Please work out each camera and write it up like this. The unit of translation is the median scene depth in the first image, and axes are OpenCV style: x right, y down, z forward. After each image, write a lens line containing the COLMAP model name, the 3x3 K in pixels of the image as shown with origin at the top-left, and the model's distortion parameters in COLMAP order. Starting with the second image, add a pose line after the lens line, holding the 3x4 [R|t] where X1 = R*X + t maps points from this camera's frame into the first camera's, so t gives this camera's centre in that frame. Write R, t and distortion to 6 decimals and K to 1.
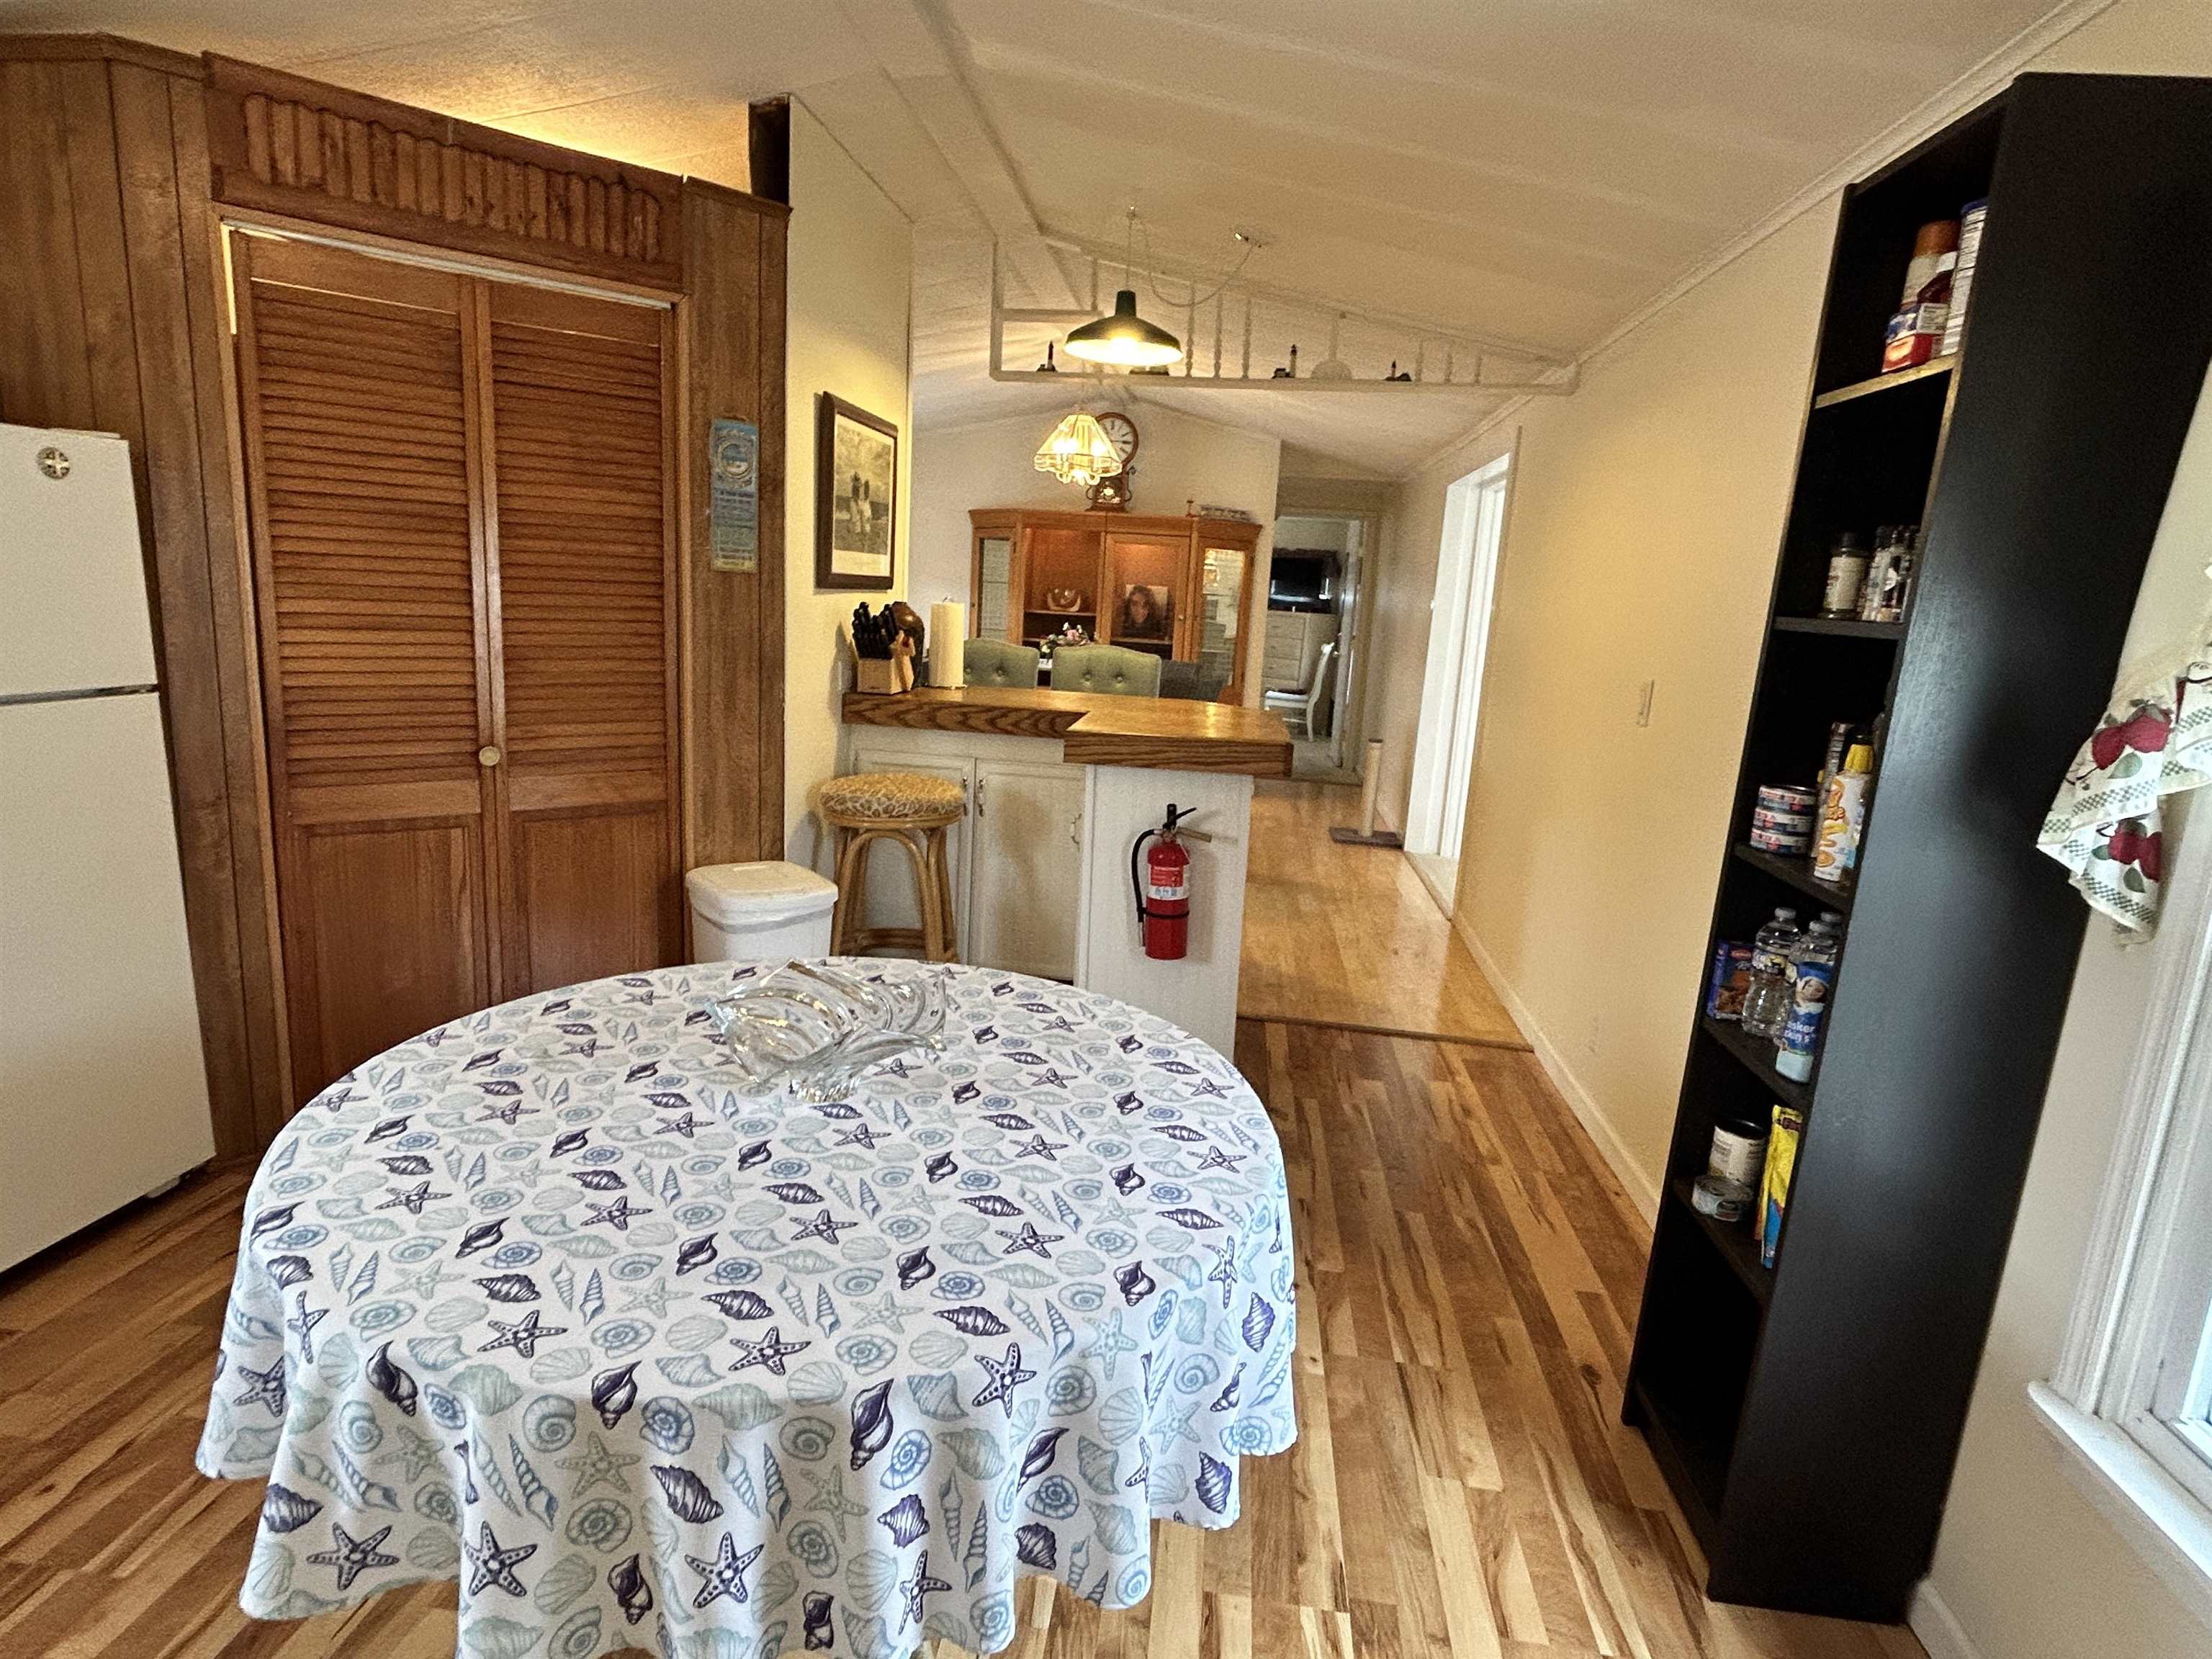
lens RADIAL K [[1215.6, 0, 1106.5], [0, 1215.6, 833.4], [0, 0, 1]] dist [0.000709, 0.000774]
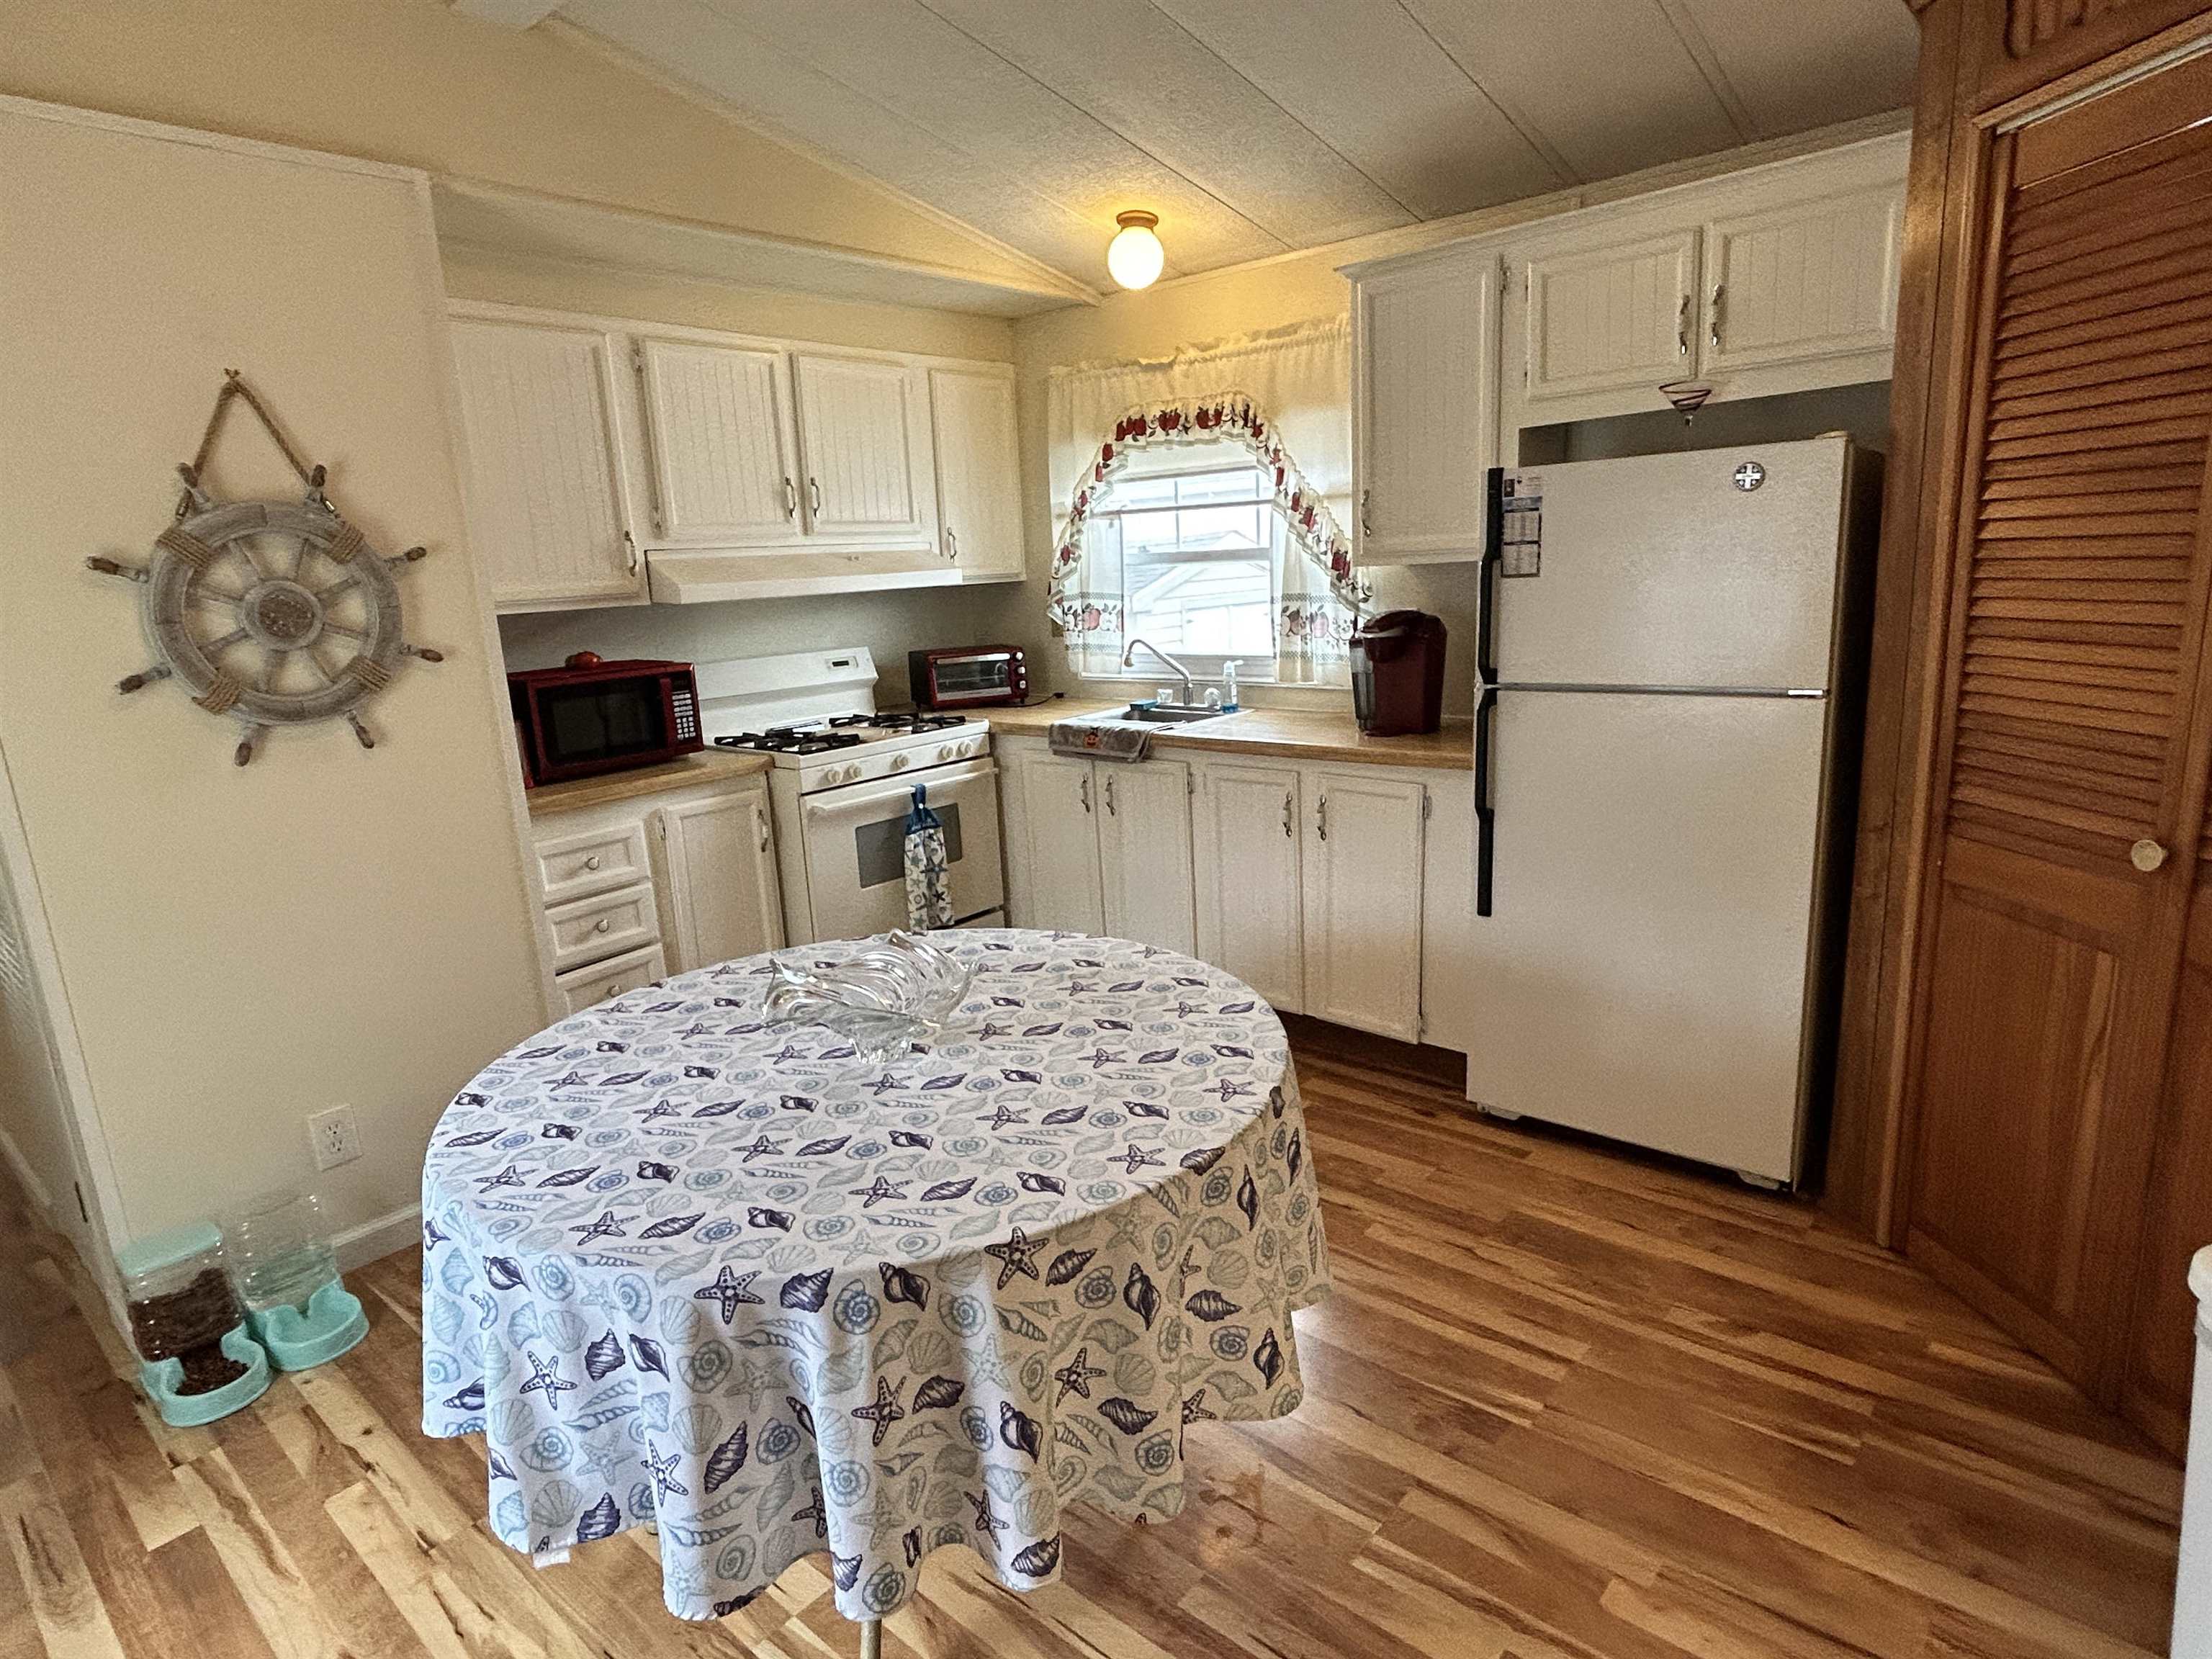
lens RADIAL K [[1215.6, 0, 1102.2], [0, 1215.6, 833.9], [0, 0, 1]] dist [0.000709, 0.000774]
pose [[-0.569914, 0.155693, -0.806820, 0.480698], [-0.141059, 0.948772, 0.282725, -0.297137], [0.809506, 0.274938, -0.518757, 1.536472]]
